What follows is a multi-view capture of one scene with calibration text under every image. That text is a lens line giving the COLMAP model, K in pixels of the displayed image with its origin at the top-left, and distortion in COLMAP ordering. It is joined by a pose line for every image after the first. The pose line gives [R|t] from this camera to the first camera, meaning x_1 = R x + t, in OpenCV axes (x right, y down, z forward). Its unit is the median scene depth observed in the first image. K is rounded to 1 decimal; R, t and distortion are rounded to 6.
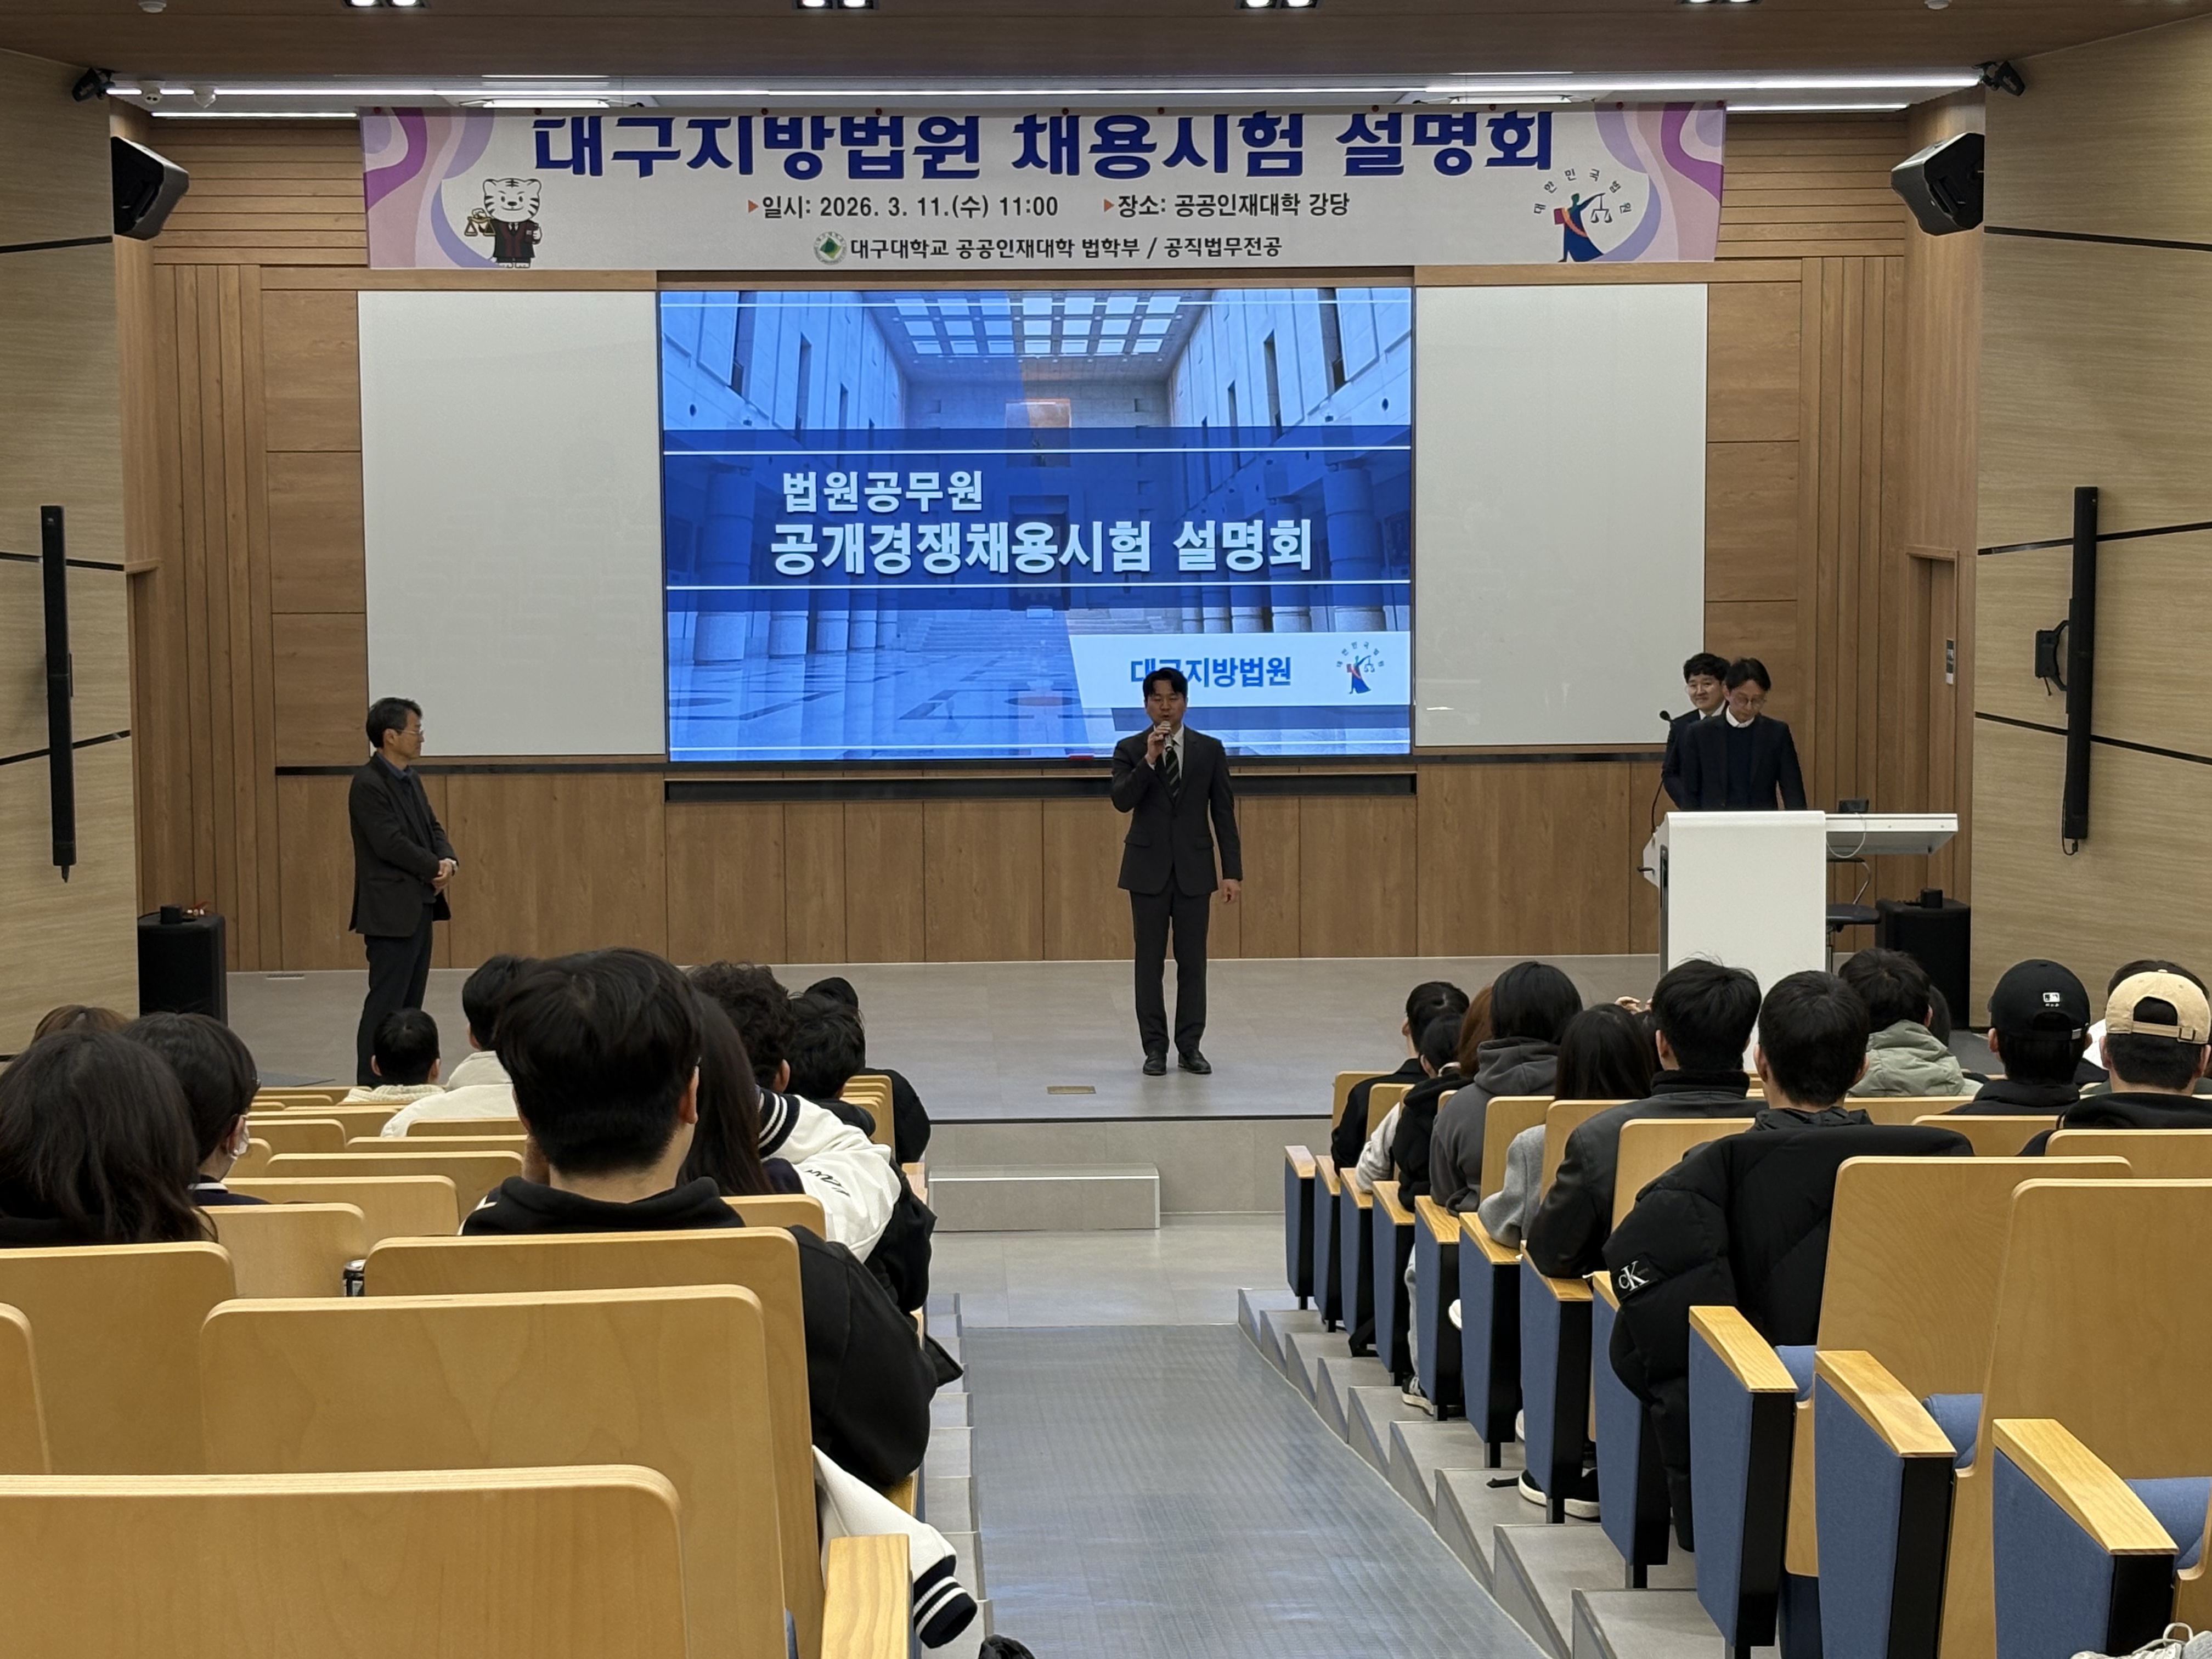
lens RADIAL K [[3767.1, 0, 1106.0], [0, 3767.1, 829.5], [0, 0, 1]] dist [0.040384, -0.065606]
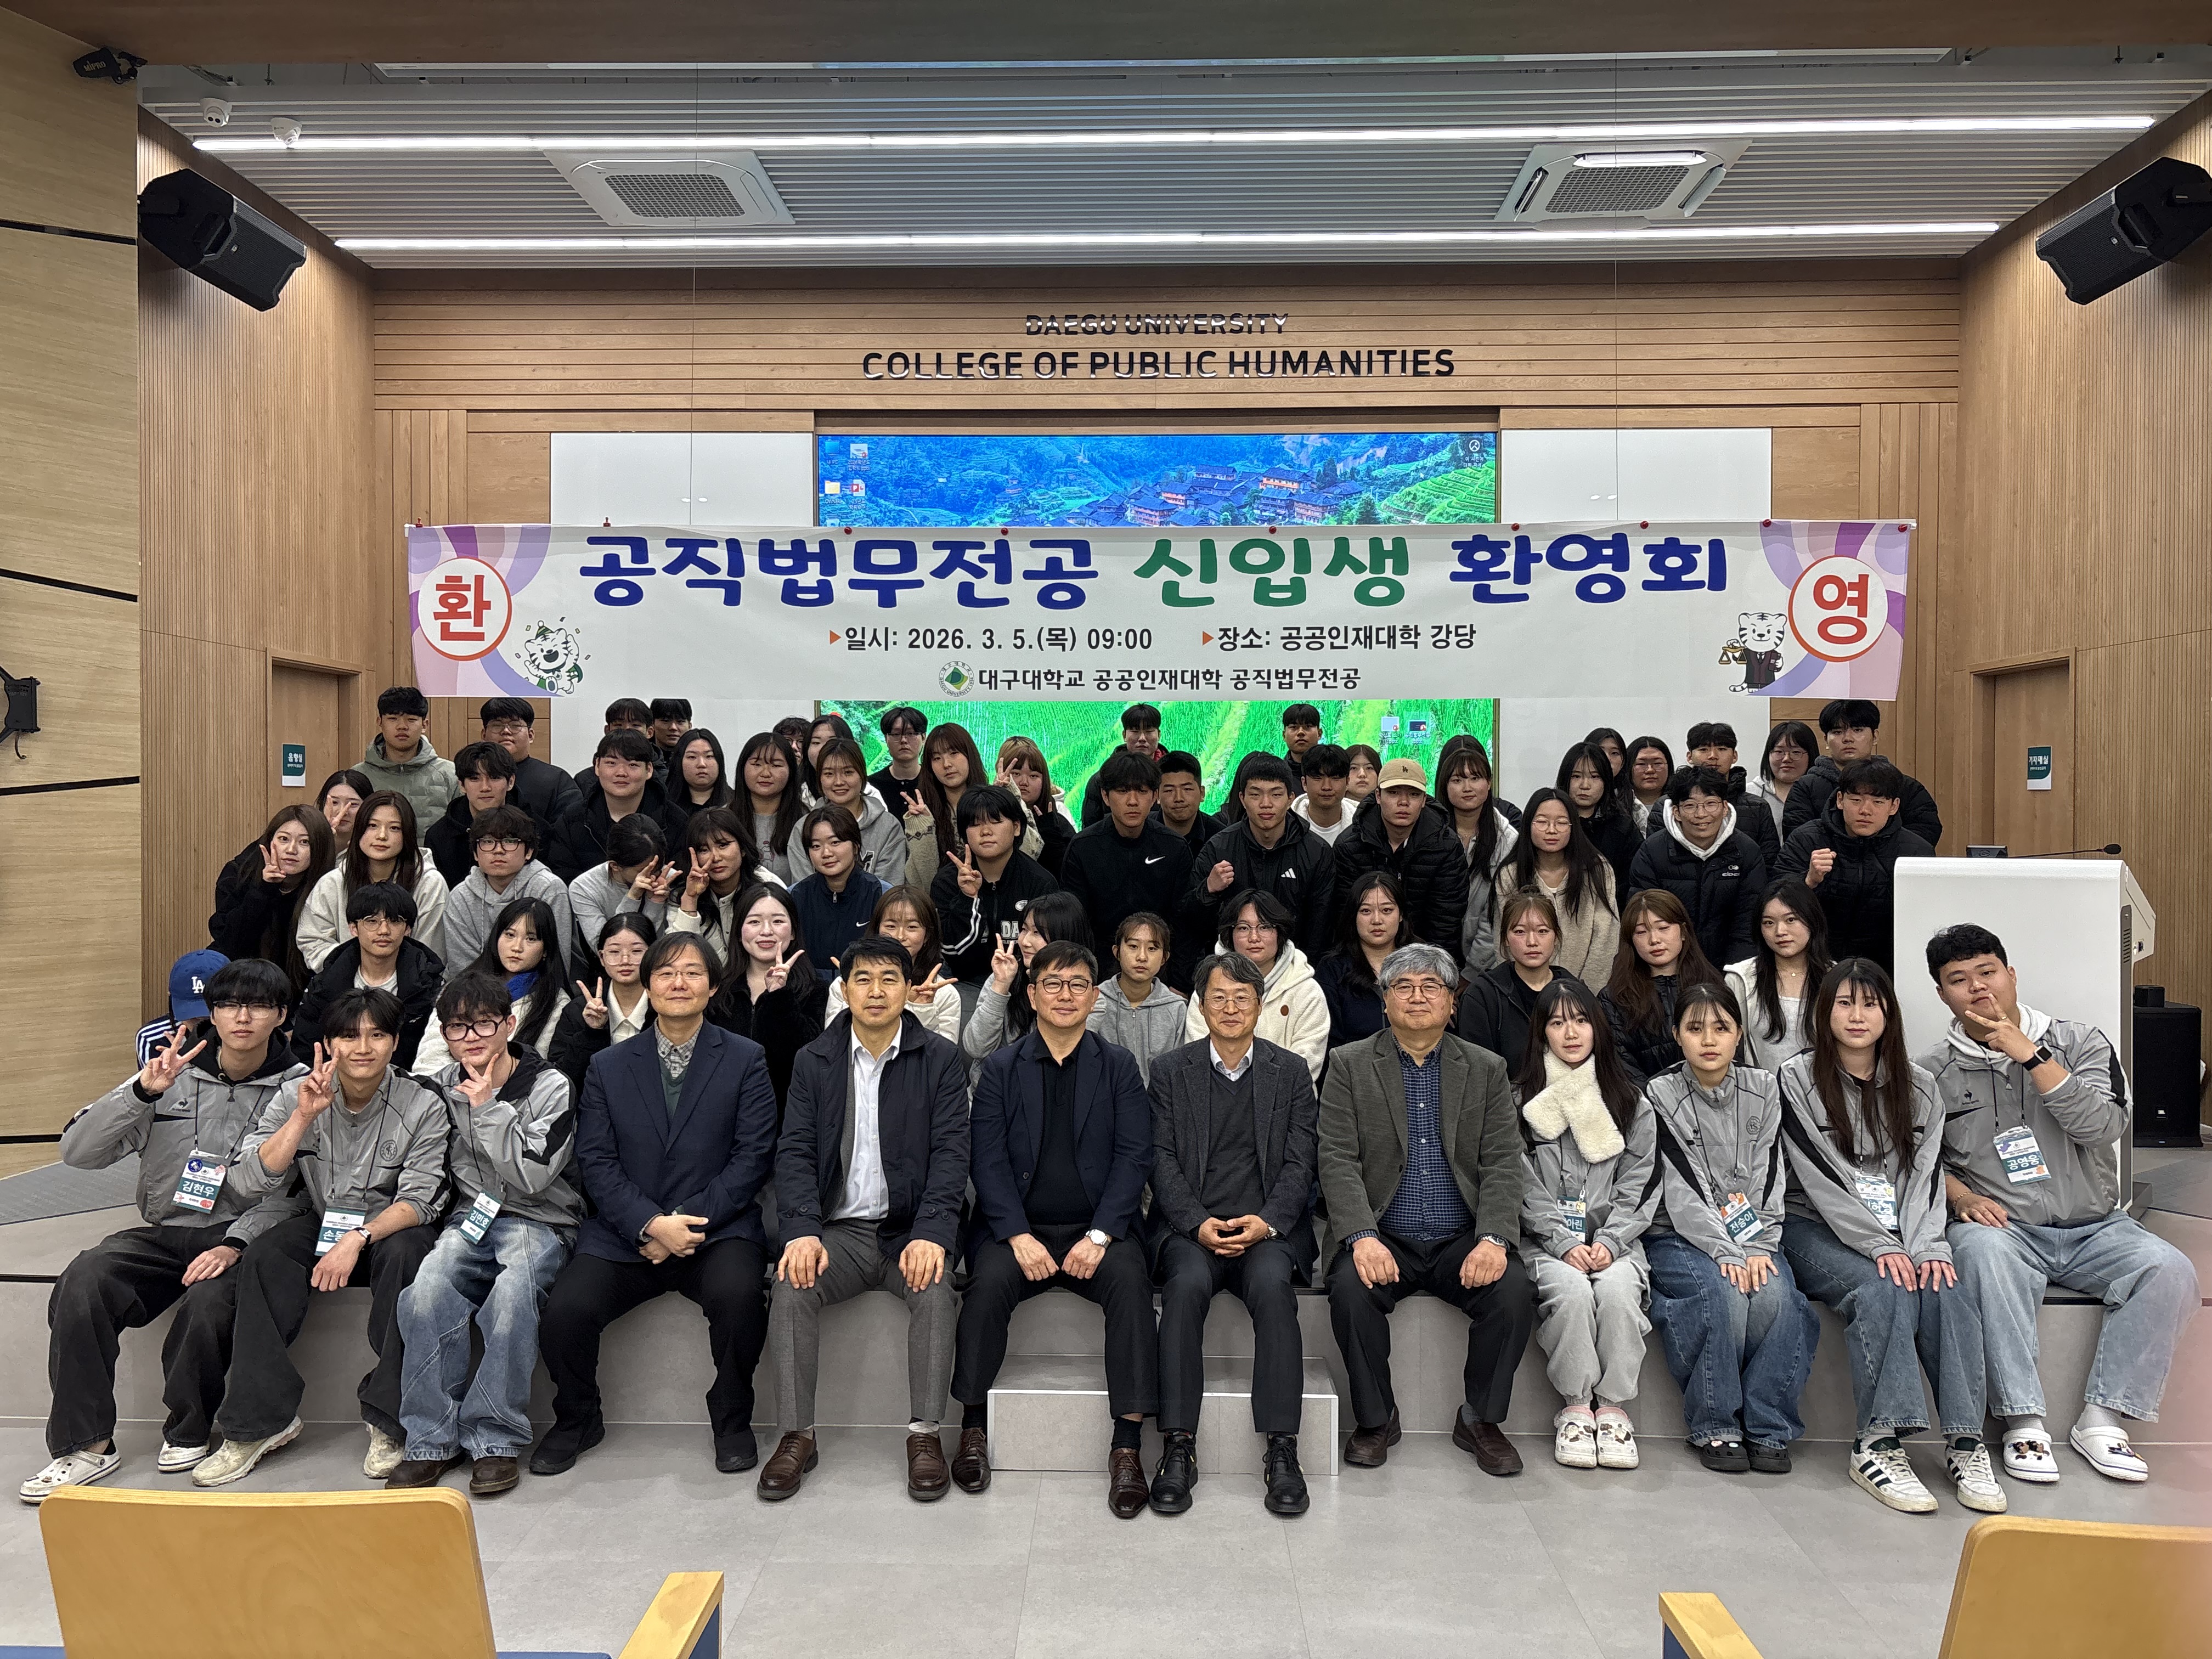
lens RADIAL K [[1695.1, 0, 1106.0], [0, 1695.1, 829.5], [0, 0, 1]] dist [-0.003981, -0.001991]
pose [[0.997270, 0.010253, -0.073121, 0.005033], [-0.016372, 0.996366, -0.083590, 0.014504], [0.071998, 0.084559, 0.993814, 0.512058]]
